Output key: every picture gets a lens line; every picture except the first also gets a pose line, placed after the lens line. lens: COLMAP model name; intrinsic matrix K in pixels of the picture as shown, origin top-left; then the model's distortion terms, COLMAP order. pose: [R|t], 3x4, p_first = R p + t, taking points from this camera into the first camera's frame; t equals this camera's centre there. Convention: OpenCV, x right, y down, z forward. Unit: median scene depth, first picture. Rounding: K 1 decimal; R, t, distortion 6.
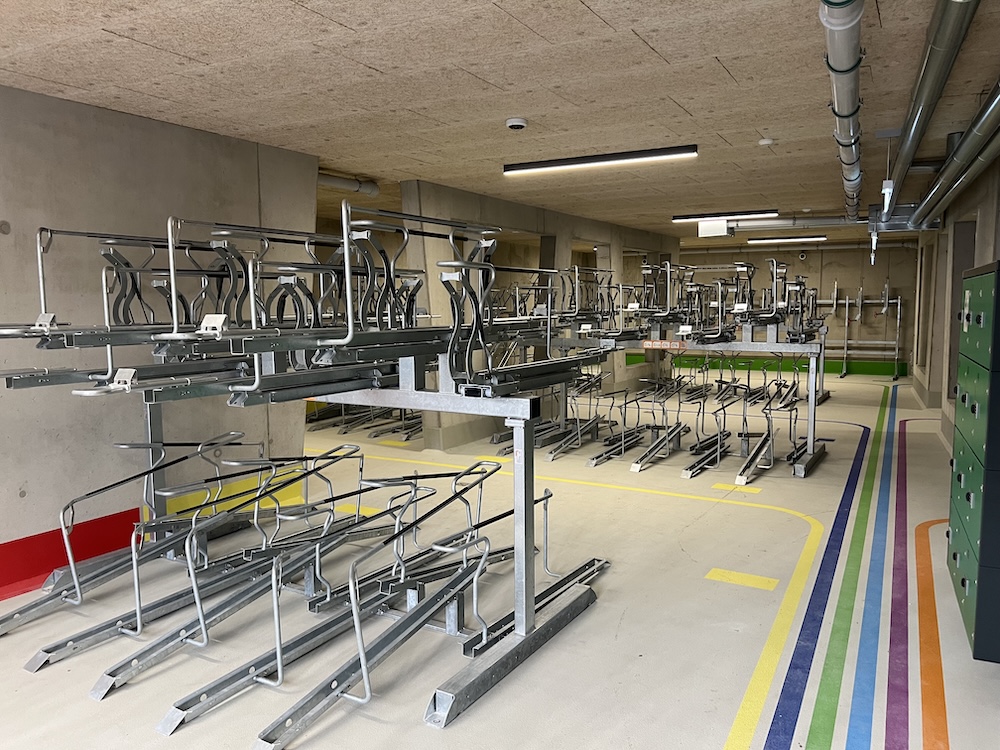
lens RADIAL K [[747.7, 0, 501.2], [0, 747.7, 371.6], [0, 0, 1]] dist [0.068981, -0.092905]
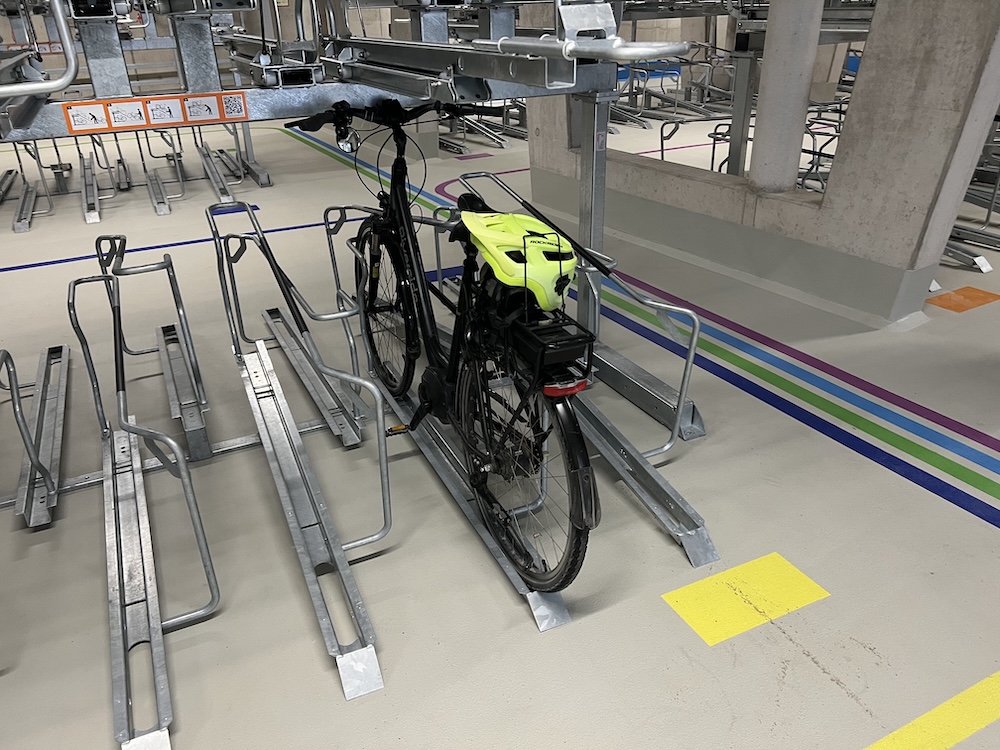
lens RADIAL K [[752.8, 0, 500.0], [0, 752.8, 375.0], [0, 0, 1]] dist [0.075304, -0.079201]
pose [[0.558302, -0.378086, 0.738478, 0.047658], [0.101362, 0.914538, 0.391594, -0.039408], [-0.823422, -0.143774, 0.548912, 0.664762]]
